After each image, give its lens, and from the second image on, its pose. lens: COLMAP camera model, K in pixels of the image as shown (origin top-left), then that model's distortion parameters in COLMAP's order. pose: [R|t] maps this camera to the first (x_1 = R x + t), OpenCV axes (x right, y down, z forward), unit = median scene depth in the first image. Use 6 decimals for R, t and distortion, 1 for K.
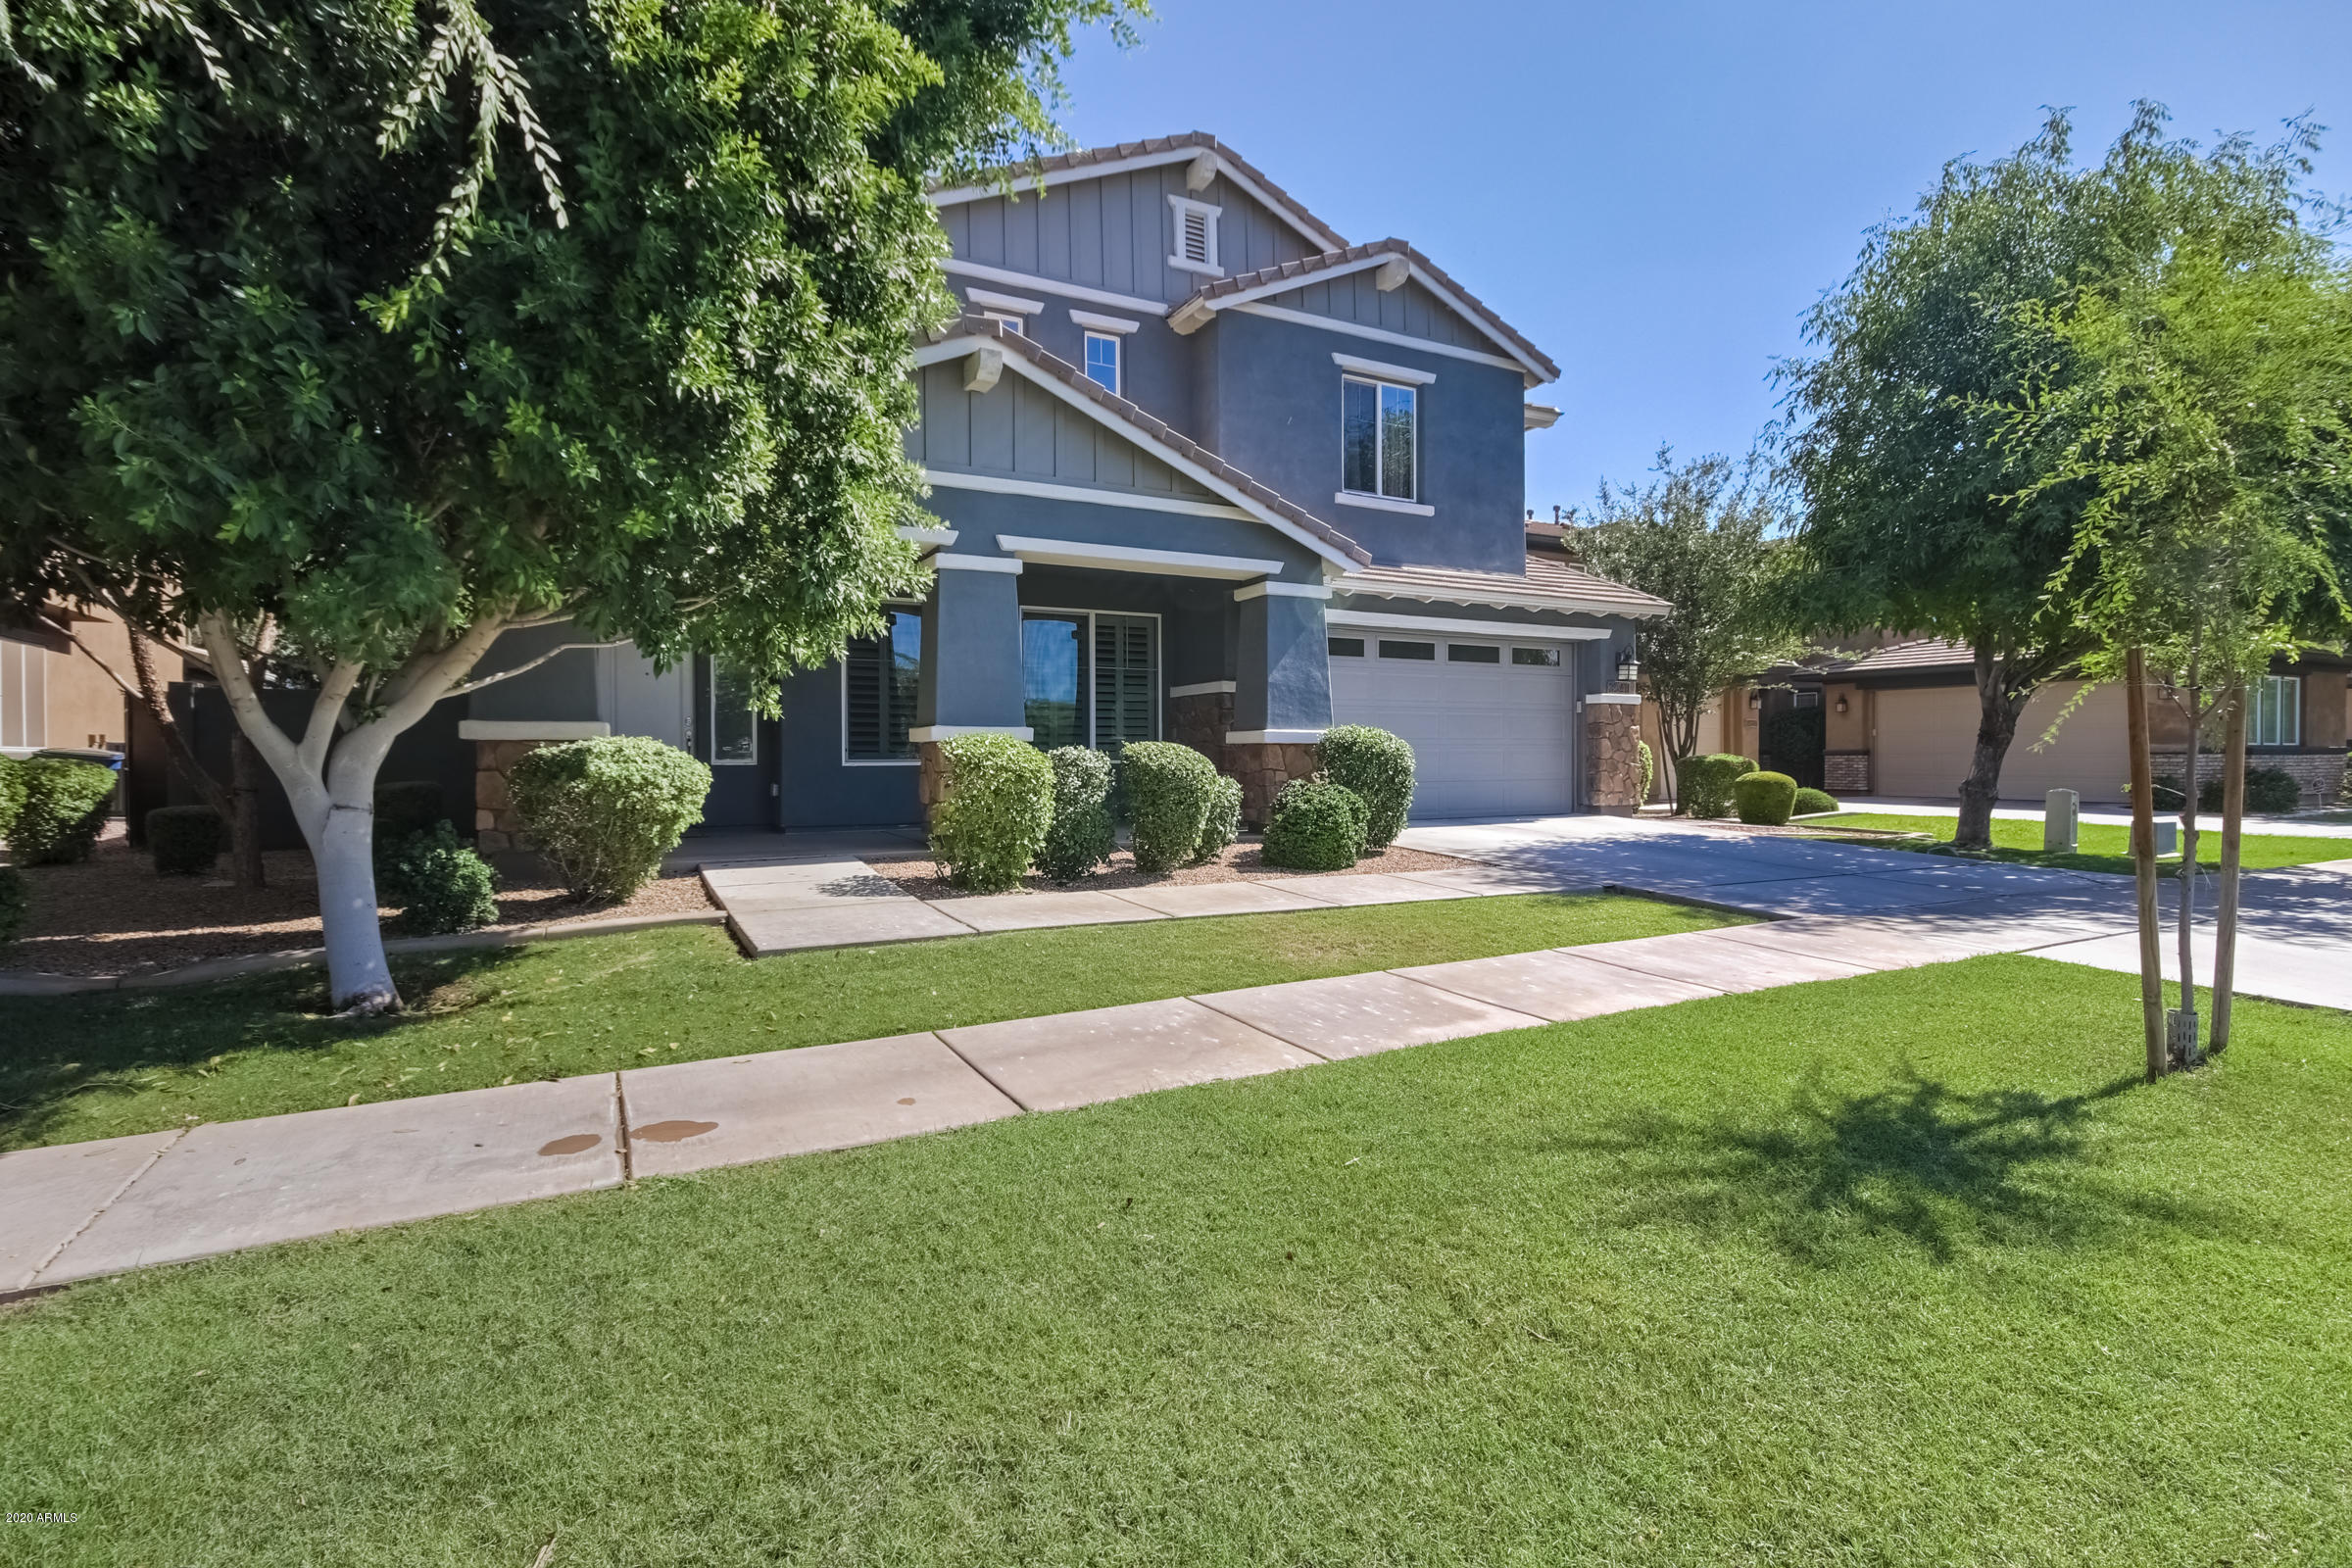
lens RADIAL K [[1104.6, 0, 1161.5], [0, 1104.6, 760.4], [0, 0, 1]] dist [0.002531, 0.013182]
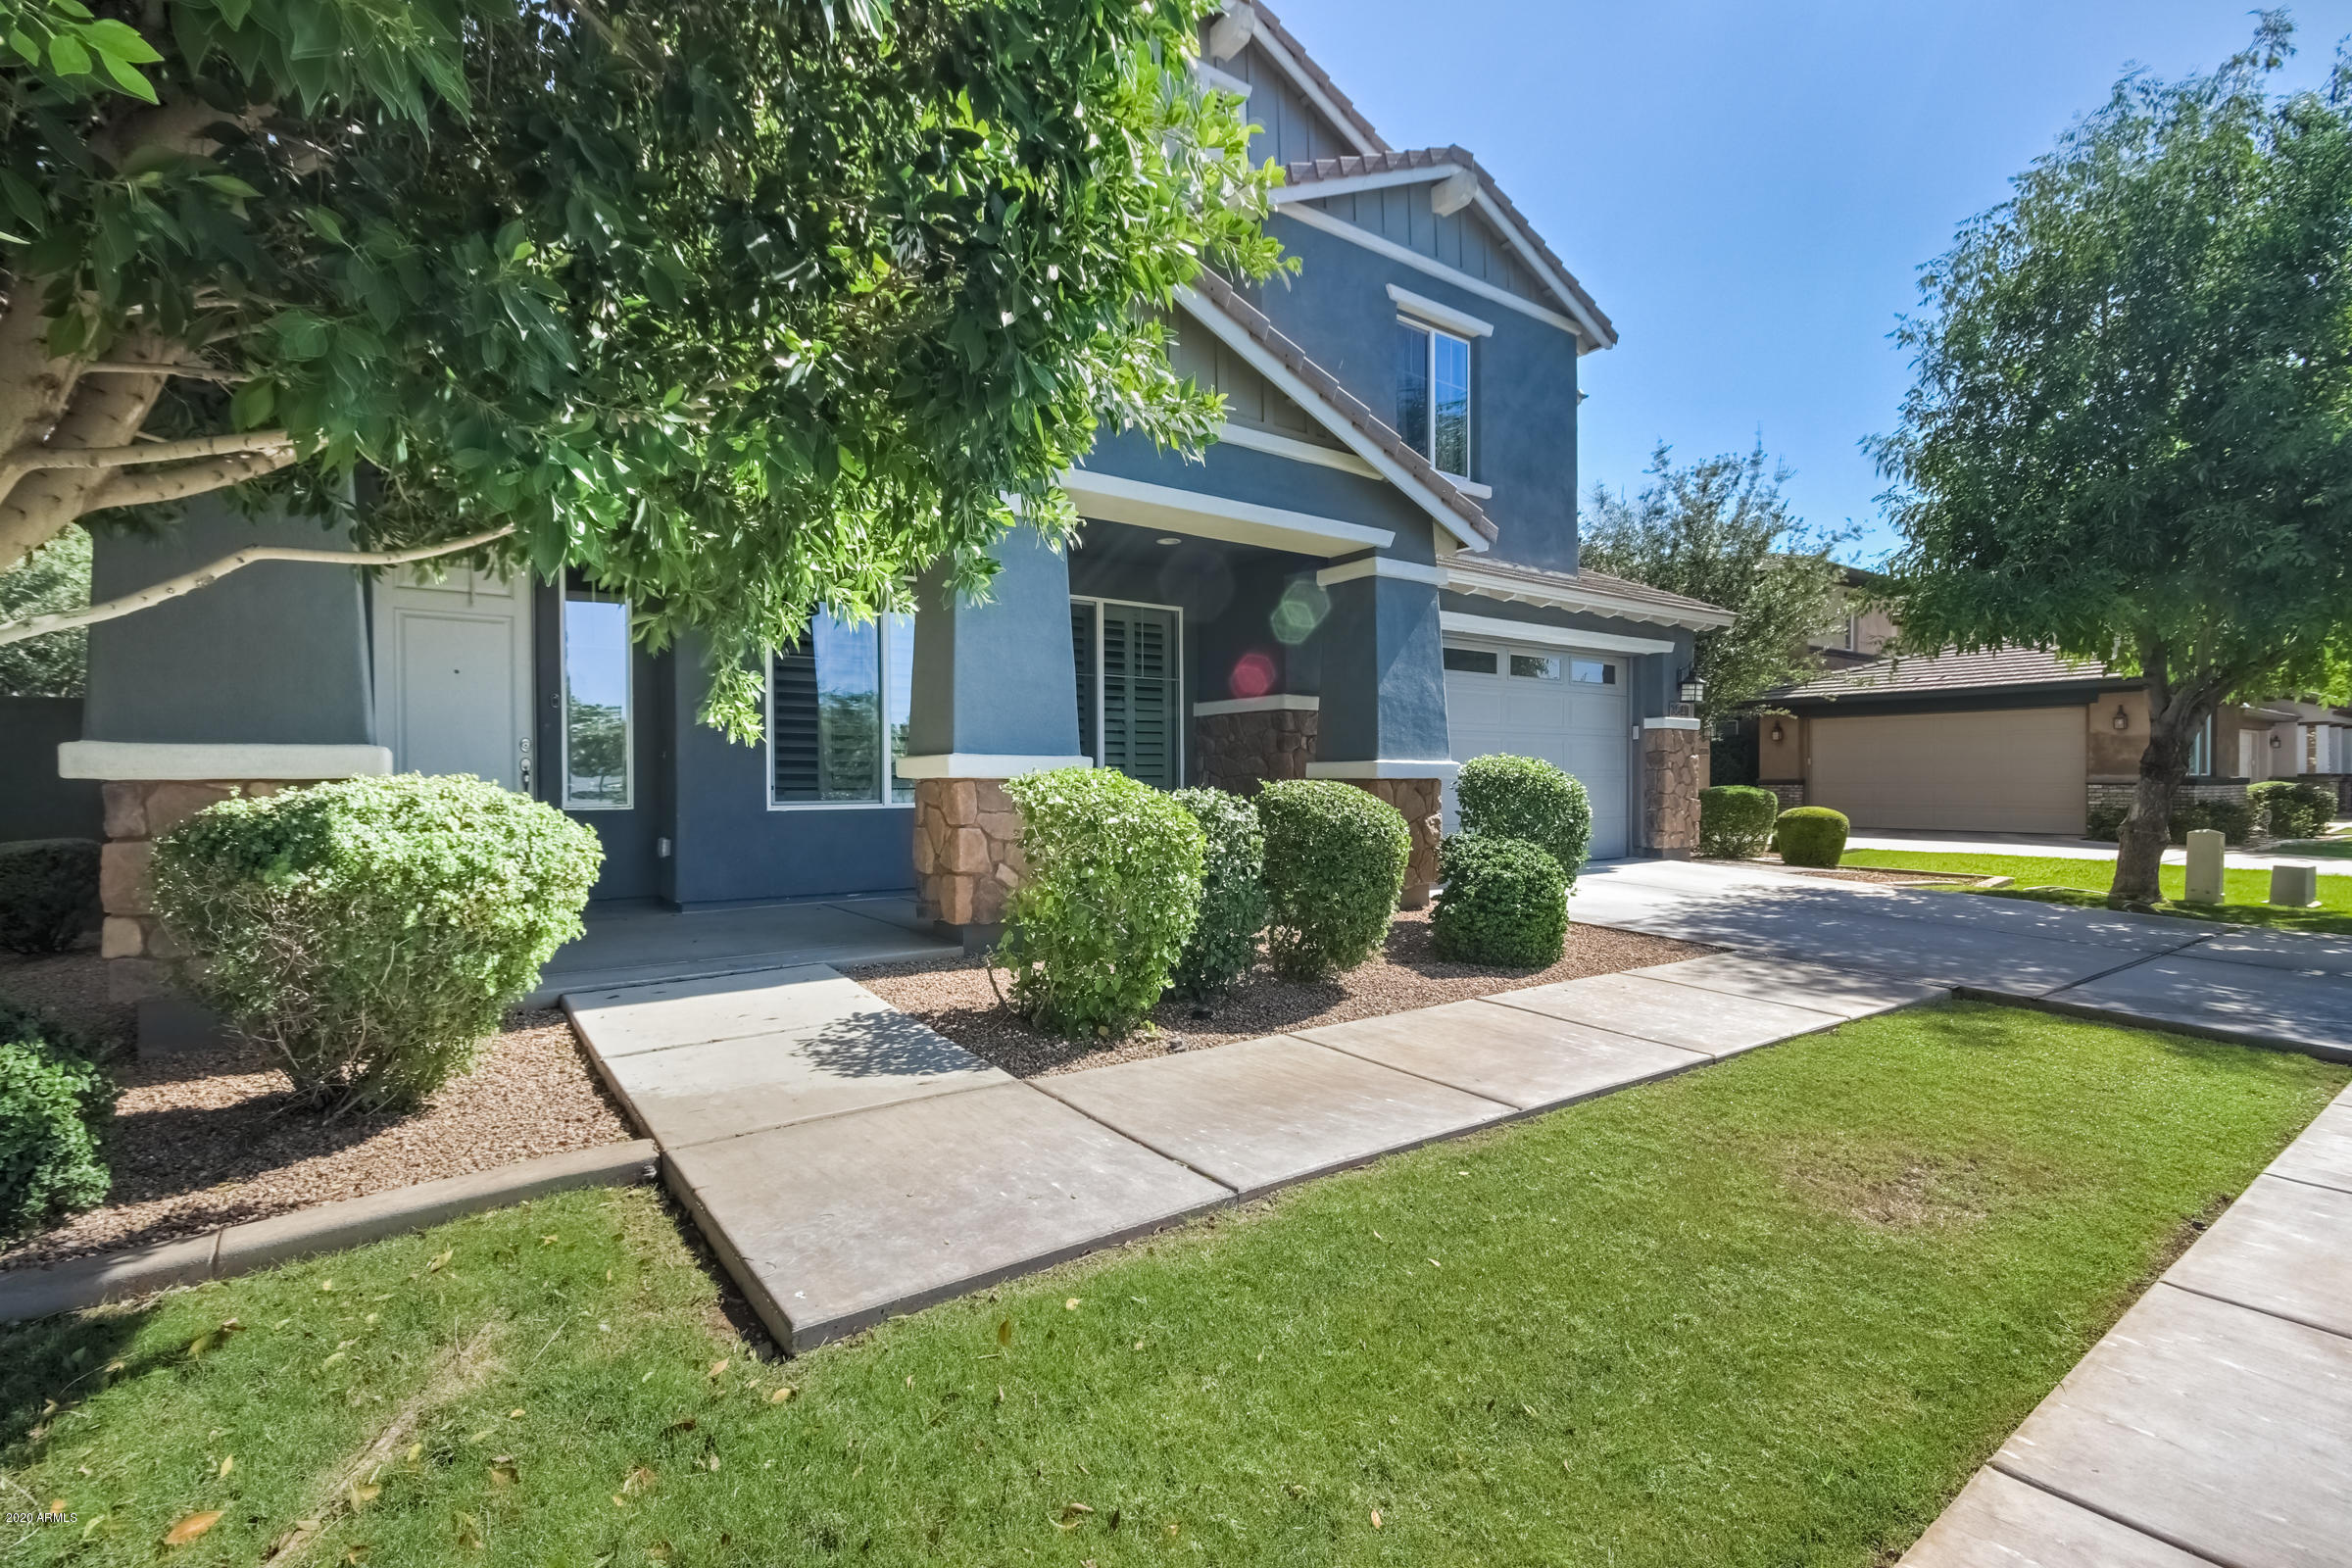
lens RADIAL K [[1073.3, 0, 1145.0], [0, 1073.3, 784.8], [0, 0, 1]] dist [0.014136, 0.000292]
pose [[0.990041, -0.001287, 0.140776, -0.133881], [0.001349, 0.999999, -0.000350, -0.009737], [-0.140775, 0.000536, 0.990041, 0.273334]]
